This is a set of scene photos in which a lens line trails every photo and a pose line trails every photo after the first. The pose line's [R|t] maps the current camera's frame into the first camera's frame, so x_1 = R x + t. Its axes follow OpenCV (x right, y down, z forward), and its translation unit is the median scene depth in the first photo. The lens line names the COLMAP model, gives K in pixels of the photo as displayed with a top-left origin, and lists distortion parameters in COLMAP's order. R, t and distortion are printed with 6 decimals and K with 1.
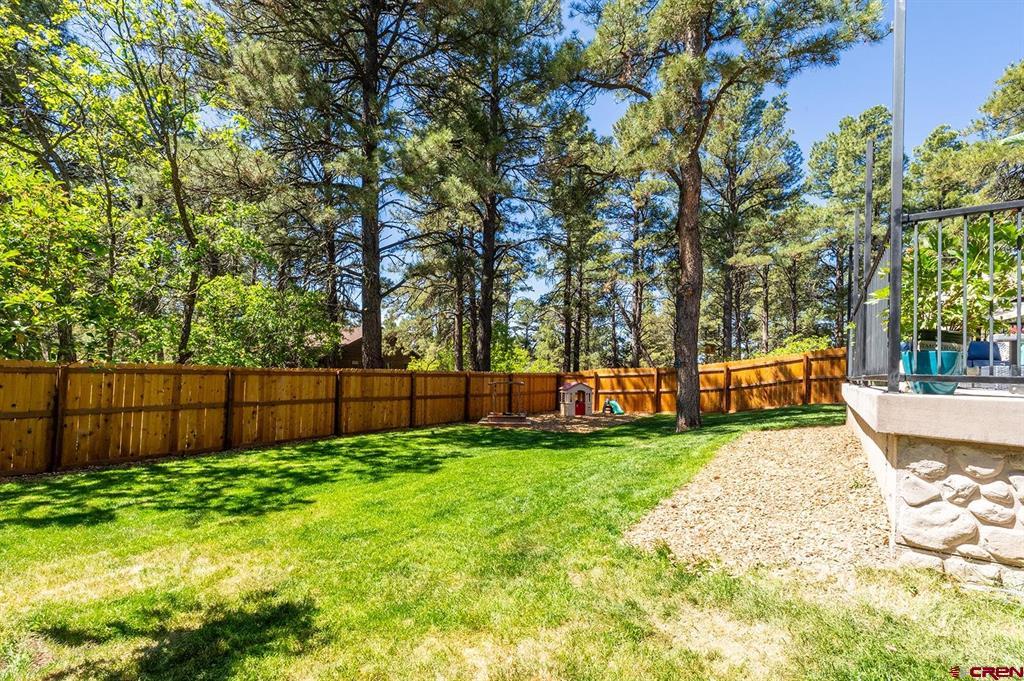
lens RADIAL K [[474.2, 0, 500.6], [0, 474.2, 352.7], [0, 0, 1]] dist [-0.007299, 0.002467]
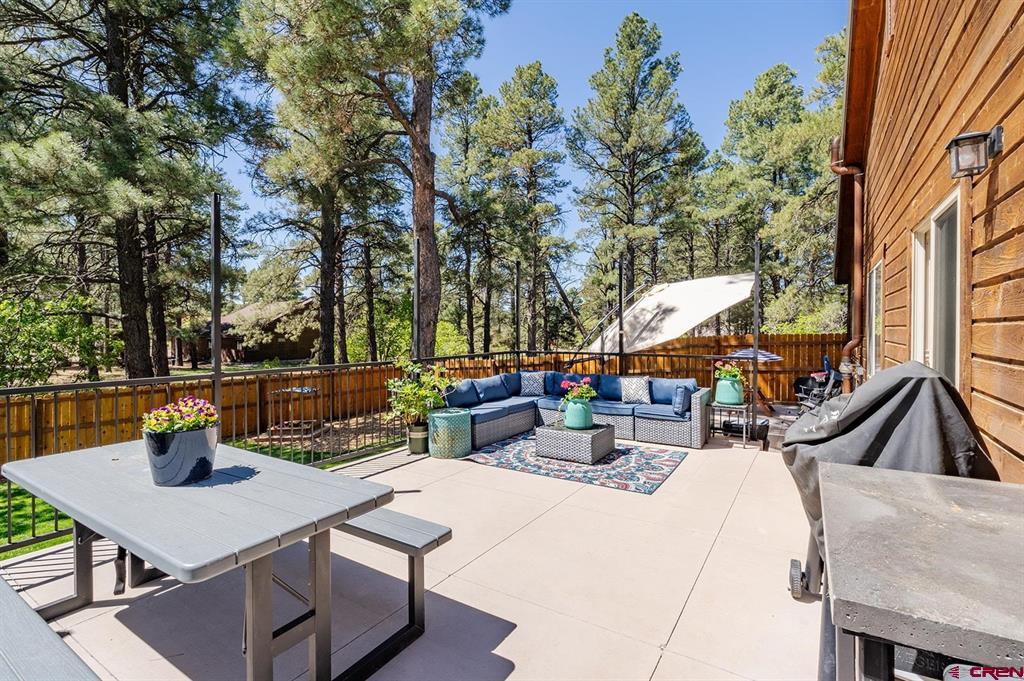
lens RADIAL K [[474.2, 0, 513.3], [0, 474.2, 326.8], [0, 0, 1]] dist [-0.007299, 0.002467]
pose [[0.999157, -0.031607, 0.026195, 0.335939], [0.030621, 0.998837, 0.037239, -0.064470], [-0.027341, -0.036406, 0.998963, 0.054303]]
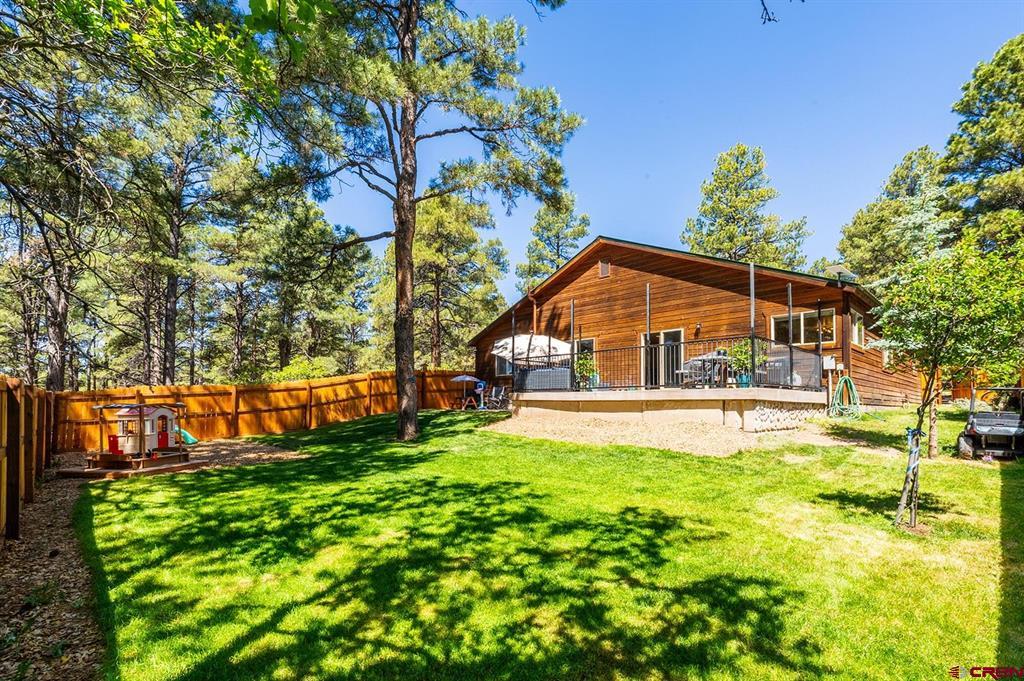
lens RADIAL K [[474.2, 0, 522.4], [0, 474.2, 392.2], [0, 0, 1]] dist [-0.007299, 0.002467]
pose [[0.187130, -0.005477, 0.982320, -0.426479], [-0.032270, 0.999410, 0.011719, 0.018604], [-0.981805, -0.033892, 0.186843, 0.311368]]
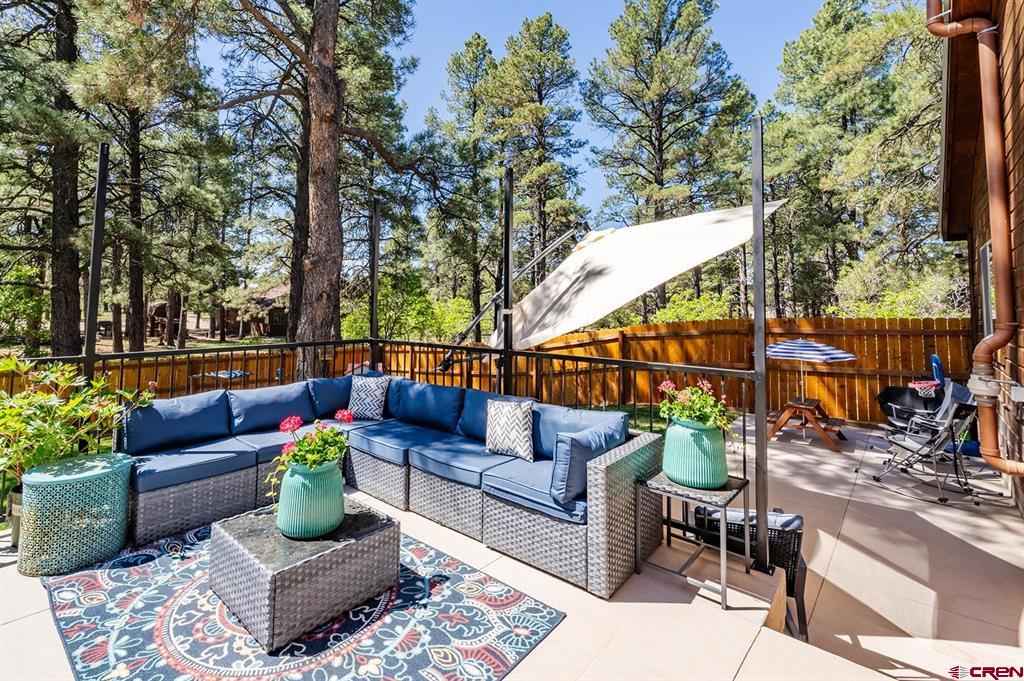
lens RADIAL K [[474.2, 0, 472.9], [0, 474.2, 267.8], [0, 0, 1]] dist [-0.007299, 0.002467]
pose [[0.987909, -0.032036, -0.151691, 0.443165], [0.025737, 0.998730, -0.043312, -0.054990], [0.152886, 0.038885, 0.987479, 0.211692]]
